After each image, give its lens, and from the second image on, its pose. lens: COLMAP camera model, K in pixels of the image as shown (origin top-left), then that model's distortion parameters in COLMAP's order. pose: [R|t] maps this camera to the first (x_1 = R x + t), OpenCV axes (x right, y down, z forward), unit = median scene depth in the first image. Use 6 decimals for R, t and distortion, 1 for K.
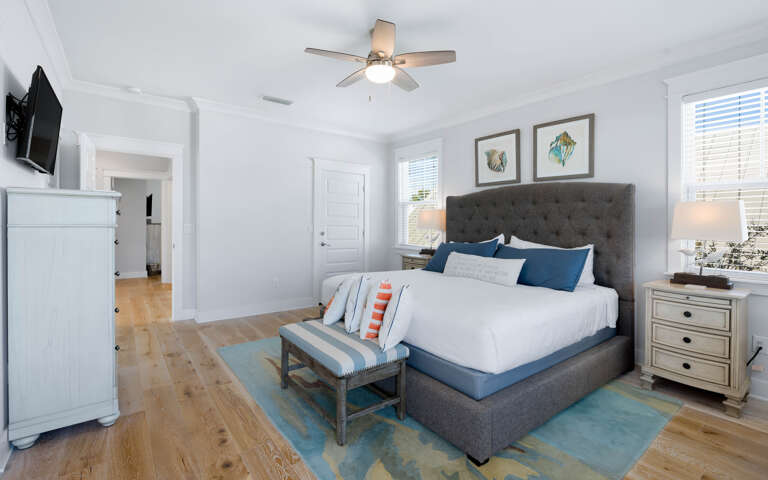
lens RADIAL K [[349.4, 0, 384.1], [0, 349.4, 220.3], [0, 0, 1]] dist [-0.002168, 0.000265]
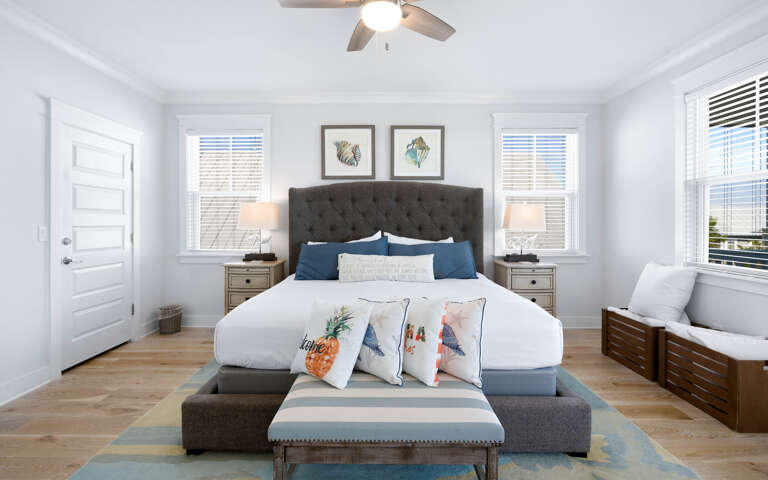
lens RADIAL K [[349.4, 0, 384.1], [0, 349.4, 220.3], [0, 0, 1]] dist [-0.002168, 0.000265]
pose [[0.616791, -0.010967, 0.787051, -0.391275], [0.000150, 0.999905, 0.013816, -0.003433], [-0.787127, -0.008403, 0.616733, 0.366209]]
